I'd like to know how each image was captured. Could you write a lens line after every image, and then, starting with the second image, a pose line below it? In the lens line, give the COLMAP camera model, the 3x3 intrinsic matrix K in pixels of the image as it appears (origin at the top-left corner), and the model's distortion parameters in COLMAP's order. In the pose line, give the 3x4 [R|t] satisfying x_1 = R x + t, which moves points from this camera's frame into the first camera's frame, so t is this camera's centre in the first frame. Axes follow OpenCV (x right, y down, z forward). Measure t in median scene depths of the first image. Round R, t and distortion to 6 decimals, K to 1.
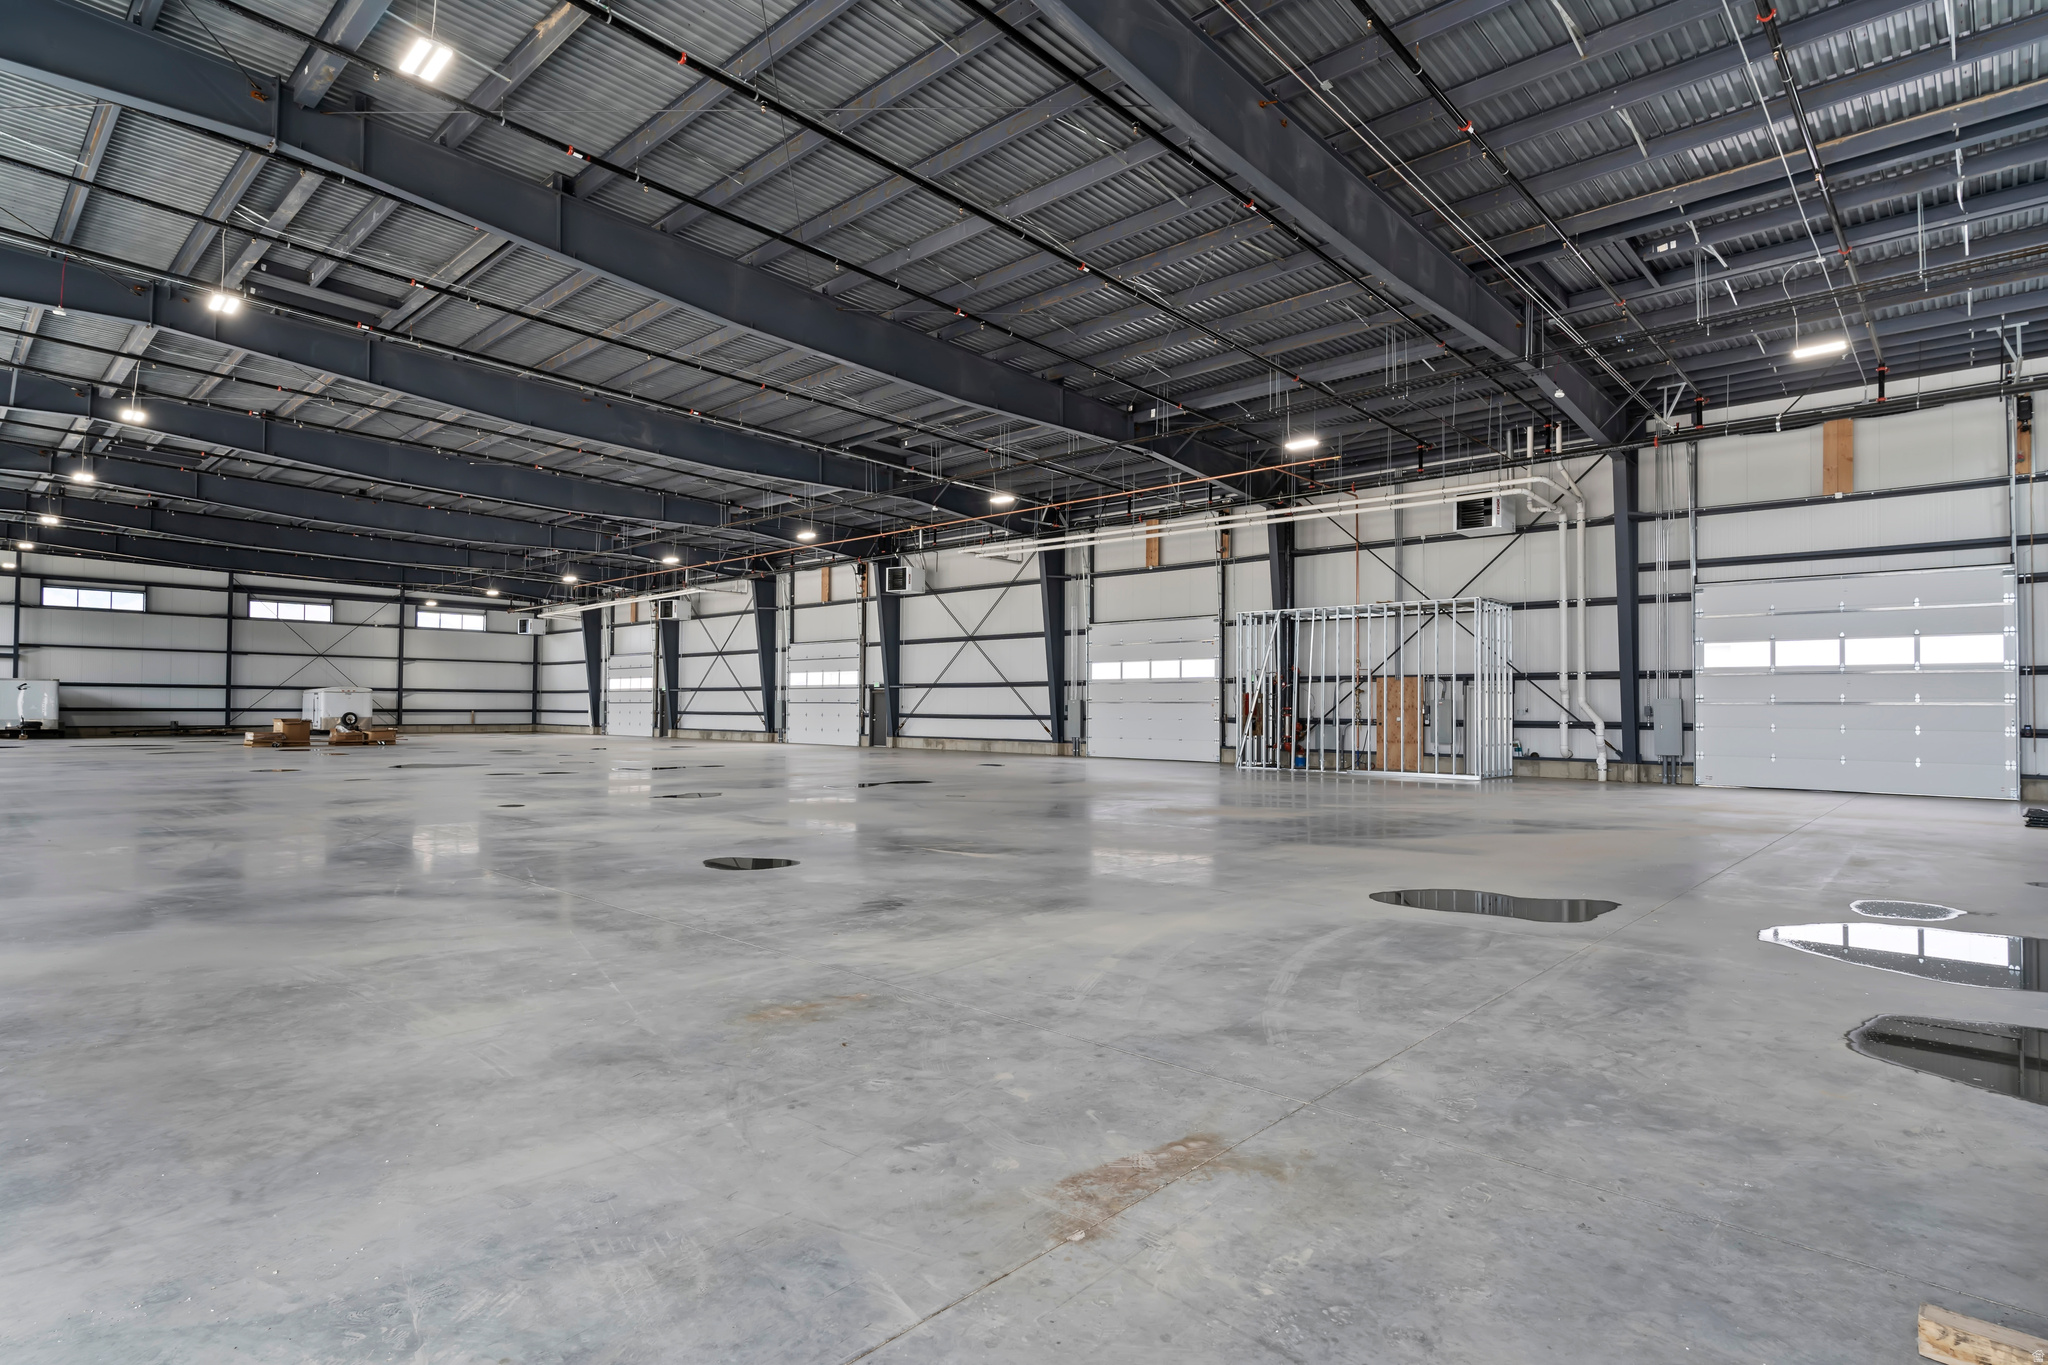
lens RADIAL K [[1139.6, 0, 1021.7], [0, 1139.6, 687.1], [0, 0, 1]] dist [-0.000659, -0.000294]
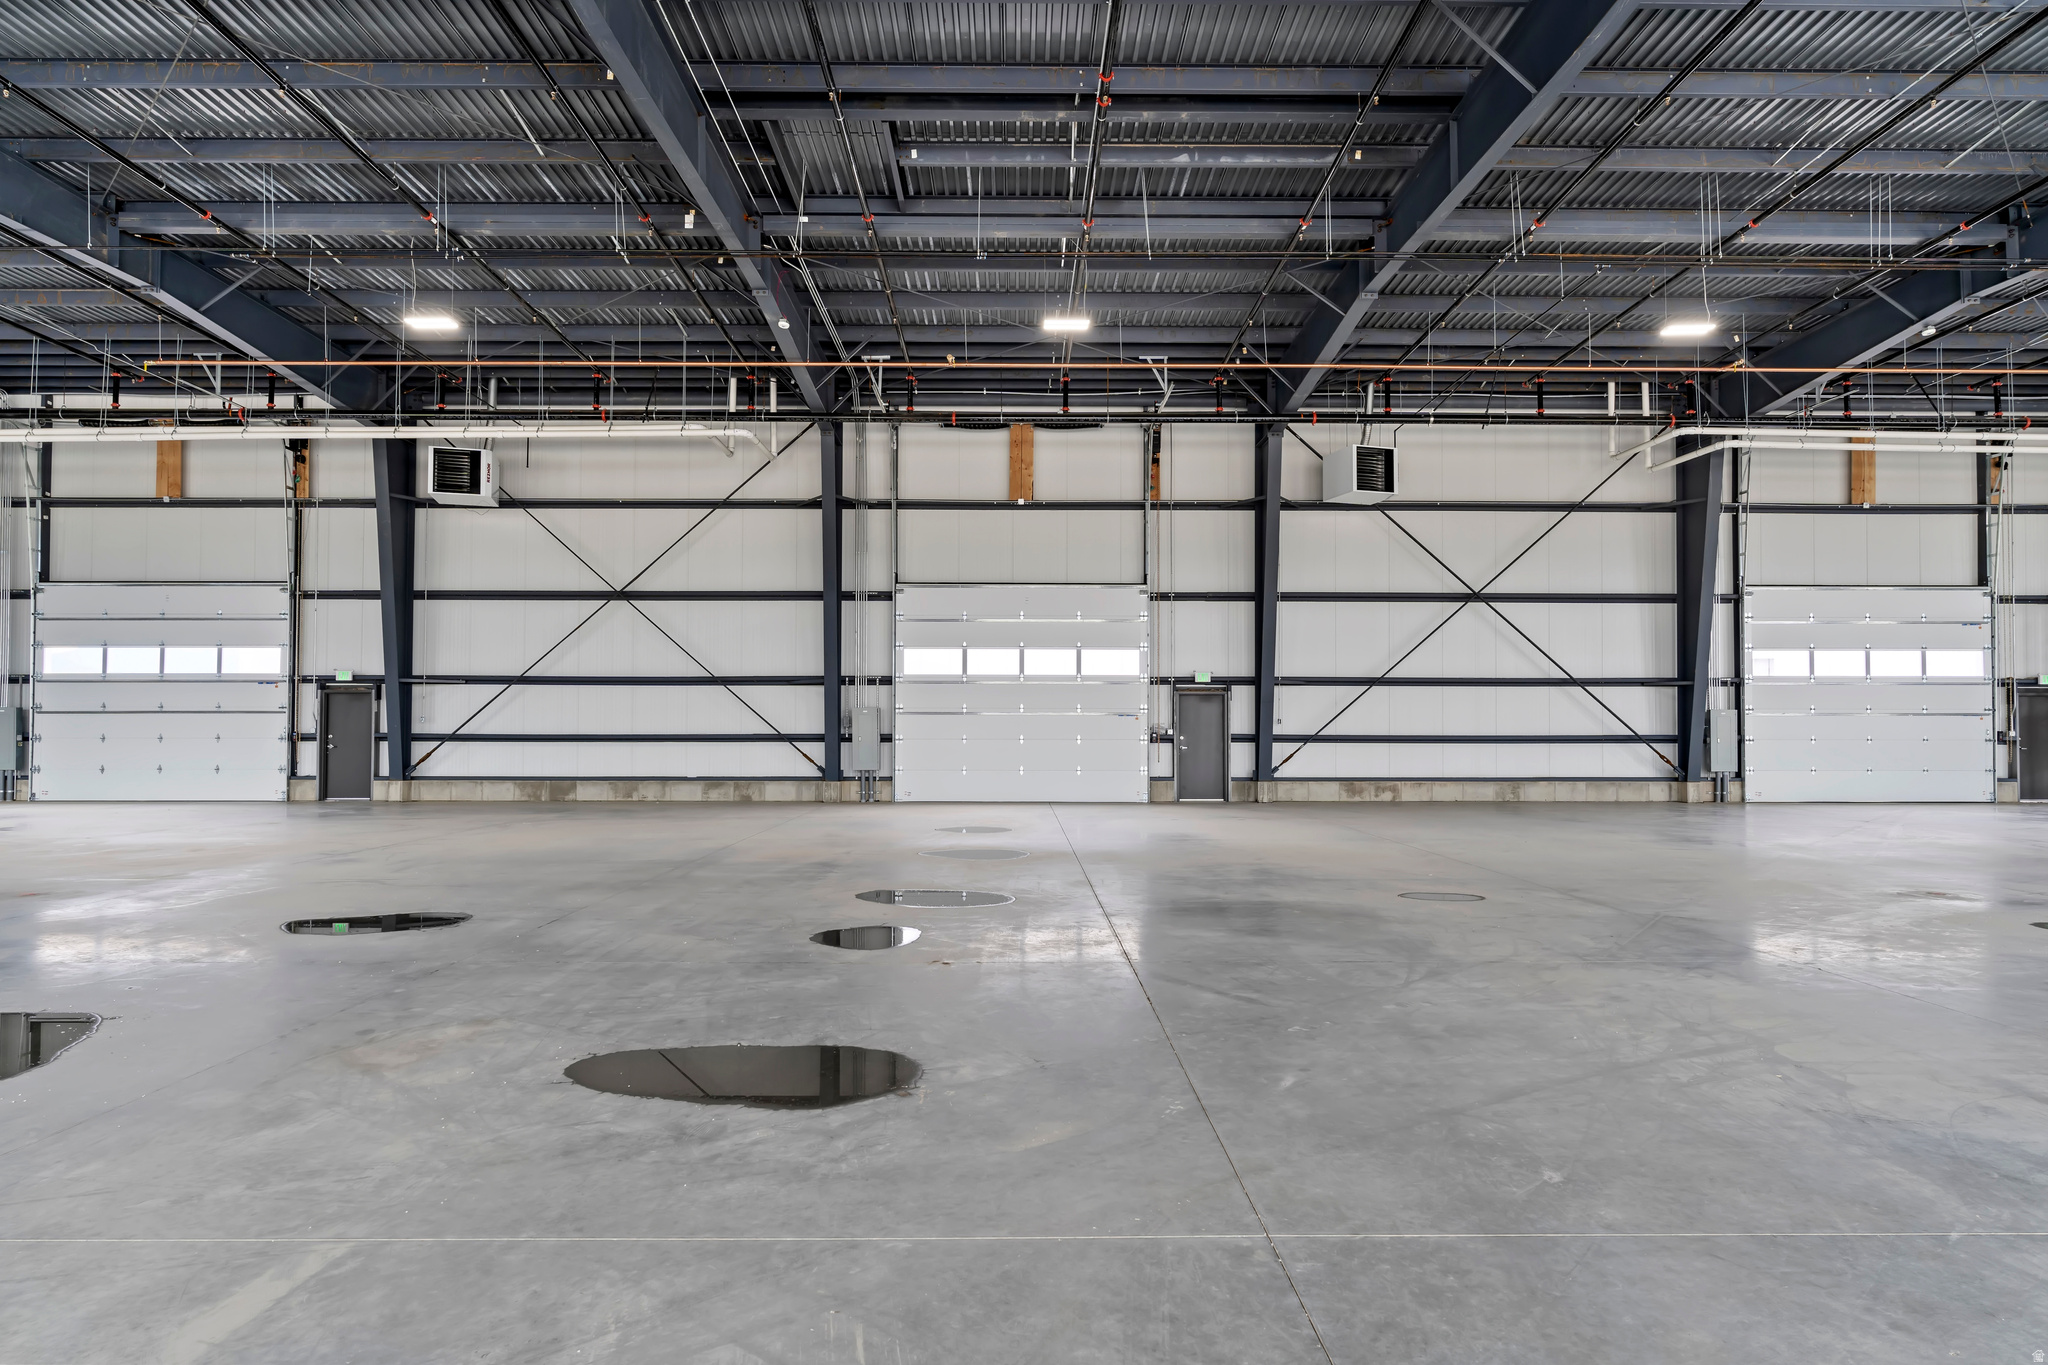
lens RADIAL K [[1396.6, 0, 1020.2], [0, 1396.6, 734.0], [0, 0, 1]] dist [0.000967, 0.000438]
pose [[0.700798, -0.010555, 0.713282, -0.147836], [-0.010470, 0.999631, 0.025080, 0.001881], [-0.713283, -0.025044, 0.700429, 0.148919]]
